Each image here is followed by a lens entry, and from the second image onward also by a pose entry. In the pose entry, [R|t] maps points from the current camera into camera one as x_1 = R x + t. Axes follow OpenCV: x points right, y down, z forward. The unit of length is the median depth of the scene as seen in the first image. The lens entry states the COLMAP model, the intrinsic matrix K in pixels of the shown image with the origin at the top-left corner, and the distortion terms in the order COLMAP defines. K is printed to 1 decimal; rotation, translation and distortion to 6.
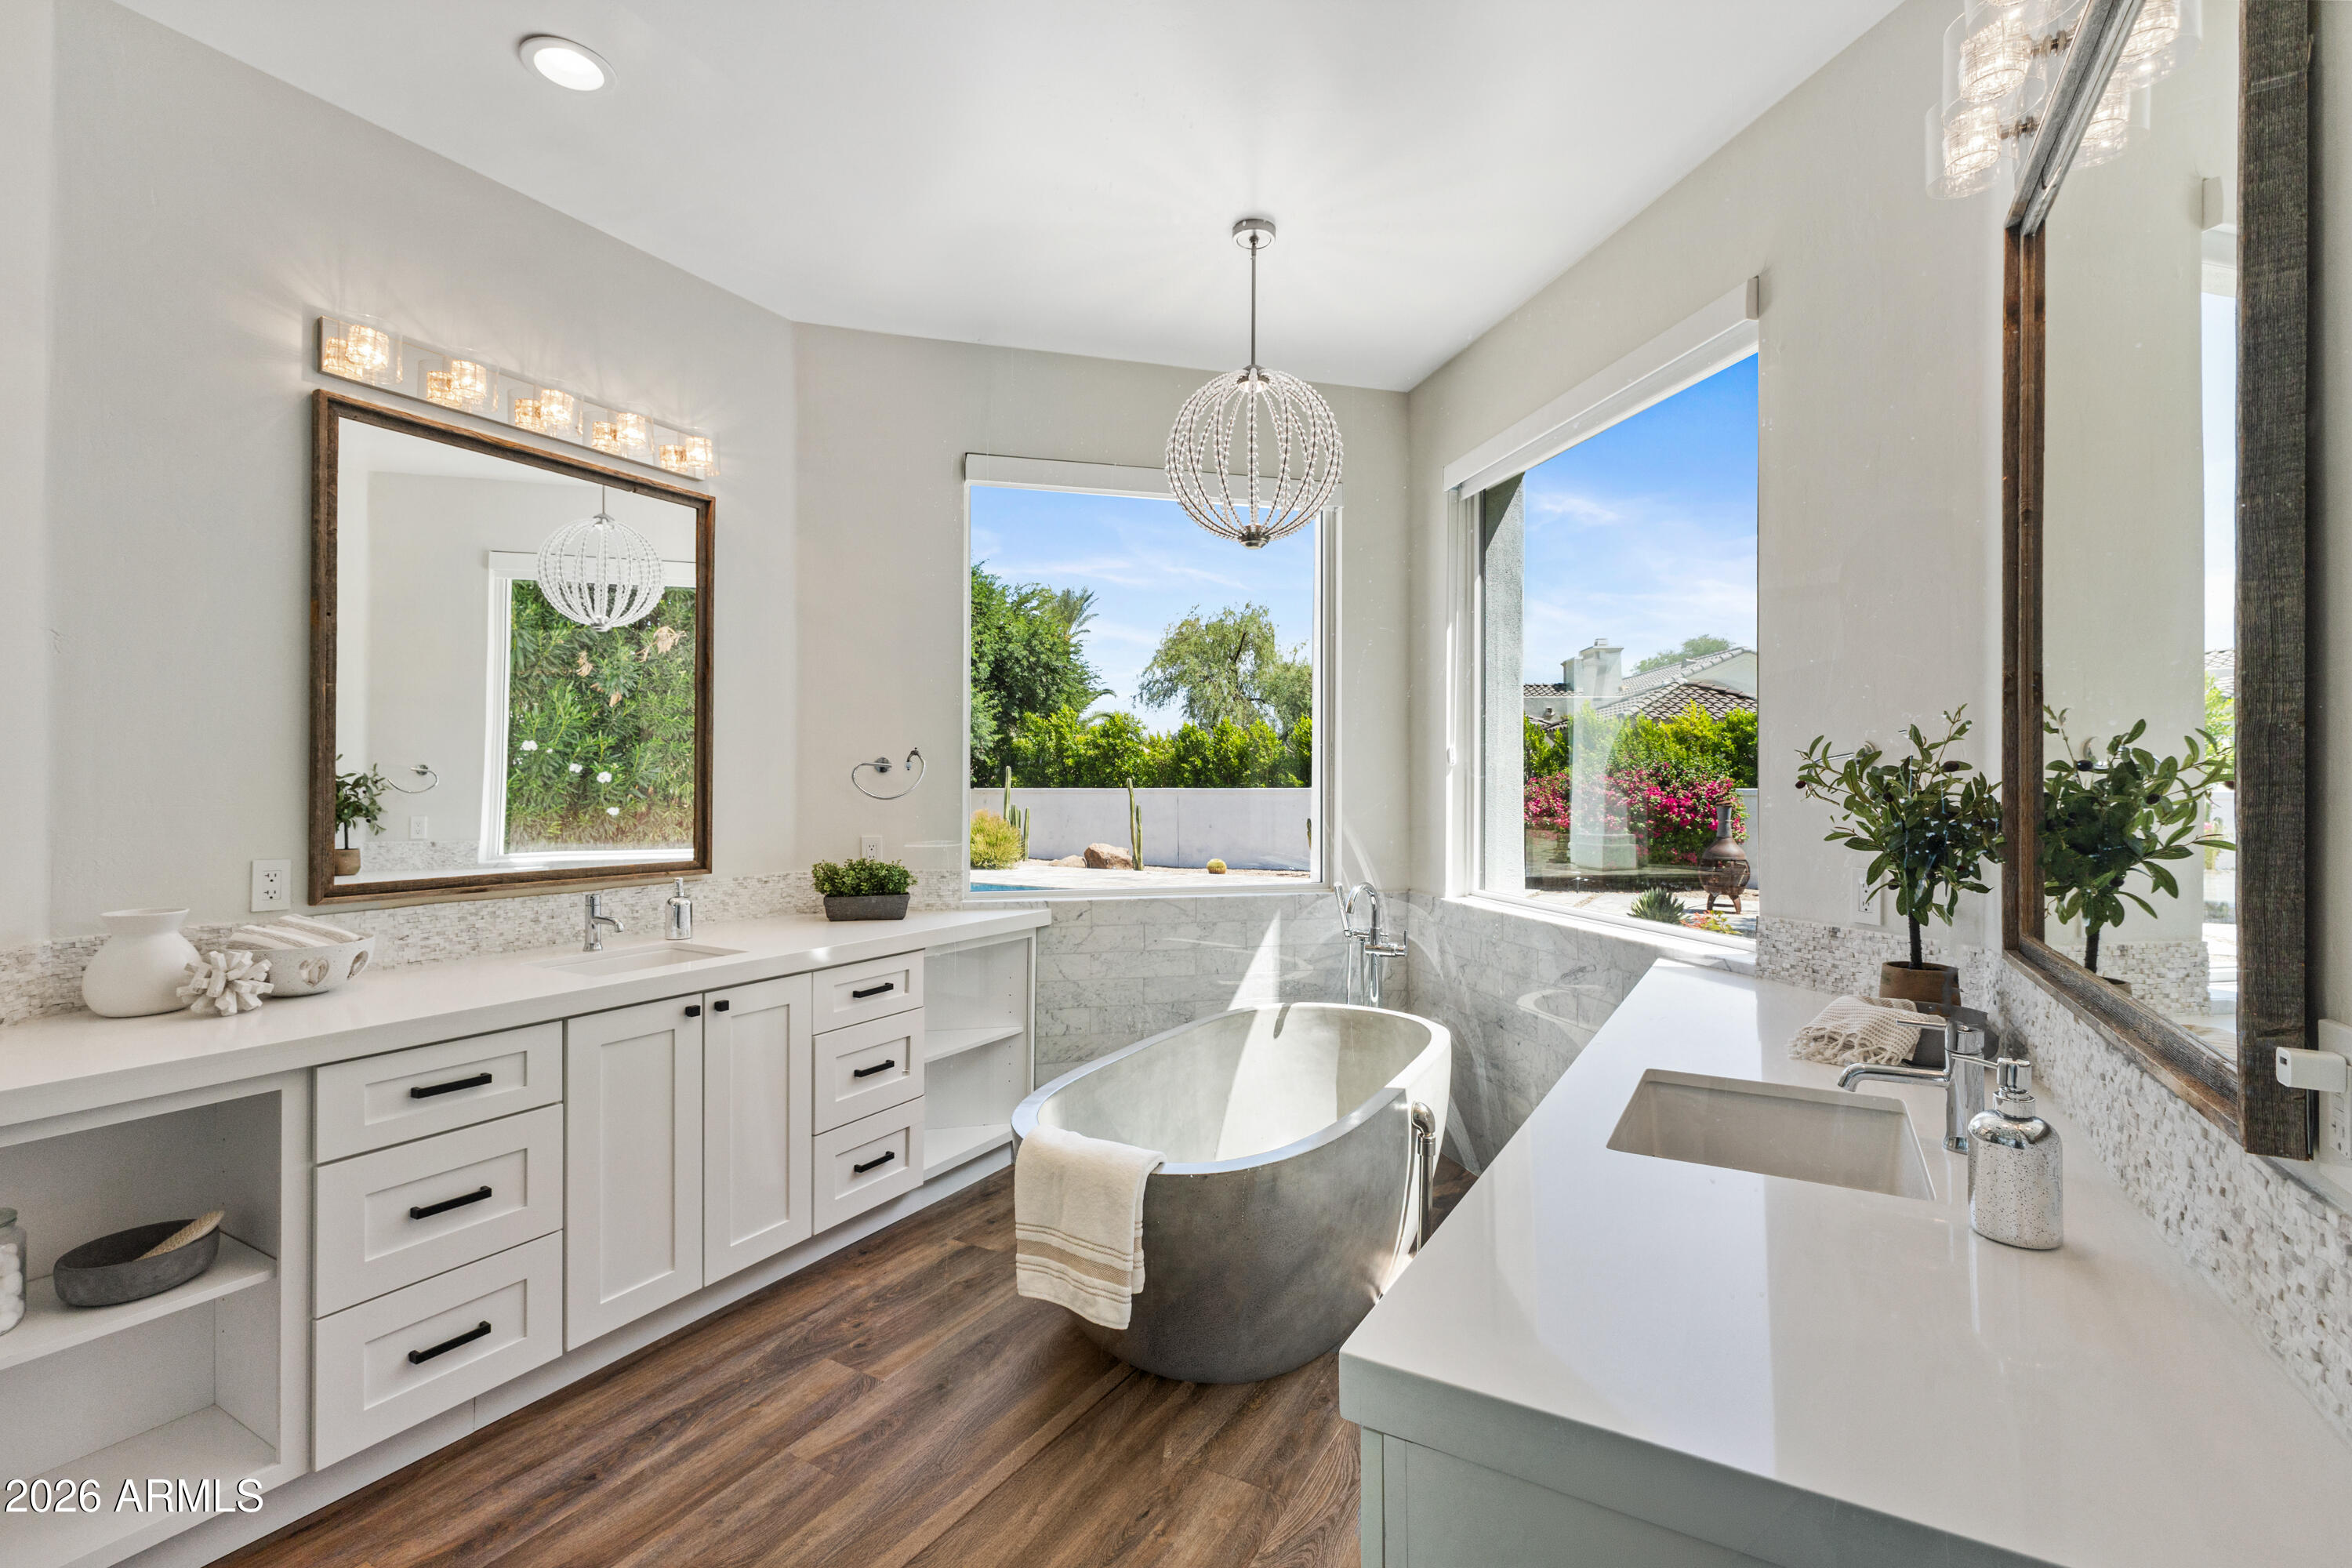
lens RADIAL K [[1028.7, 0, 1176.3], [0, 1028.7, 775.9], [0, 0, 1]] dist [-0.004456, 0.000092]
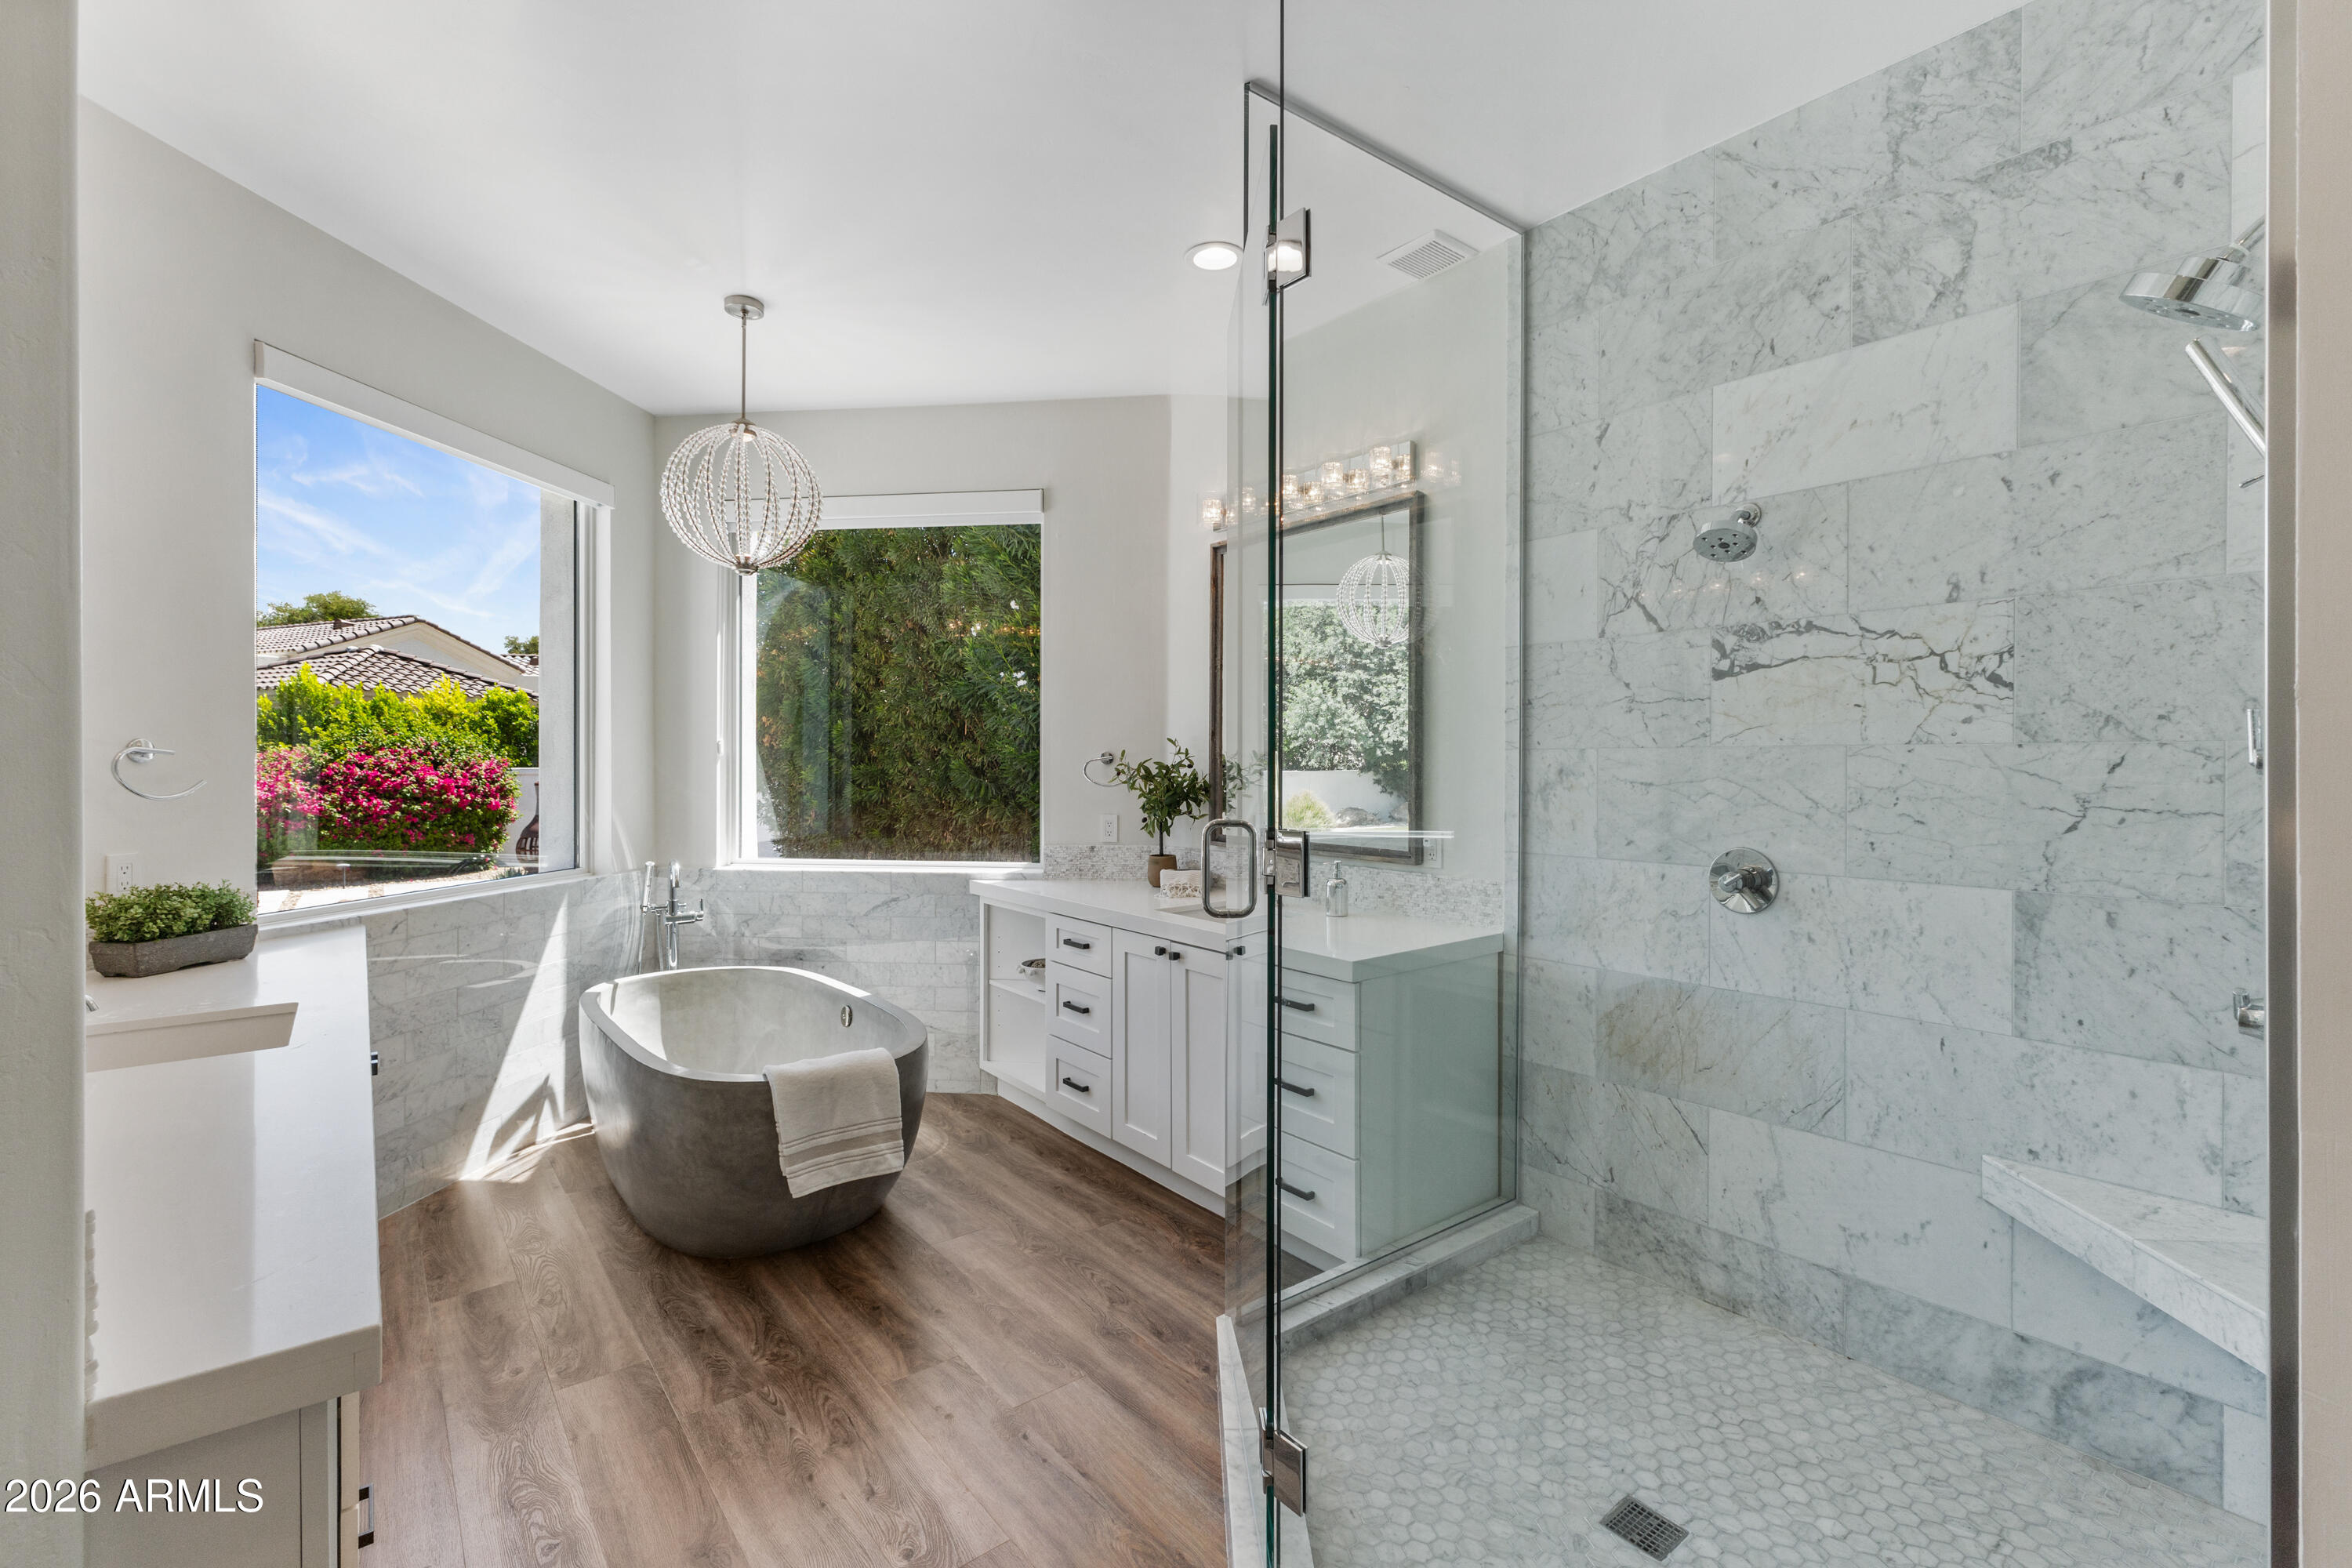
lens RADIAL K [[1028.7, 0, 1190.3], [0, 1028.7, 775.3], [0, 0, 1]] dist [-0.004456, 0.000092]
pose [[0.343456, -0.011141, 0.939103, -0.631030], [-0.010188, 0.999827, 0.015587, -0.010863], [-0.939114, -0.014921, 0.343283, 0.085544]]
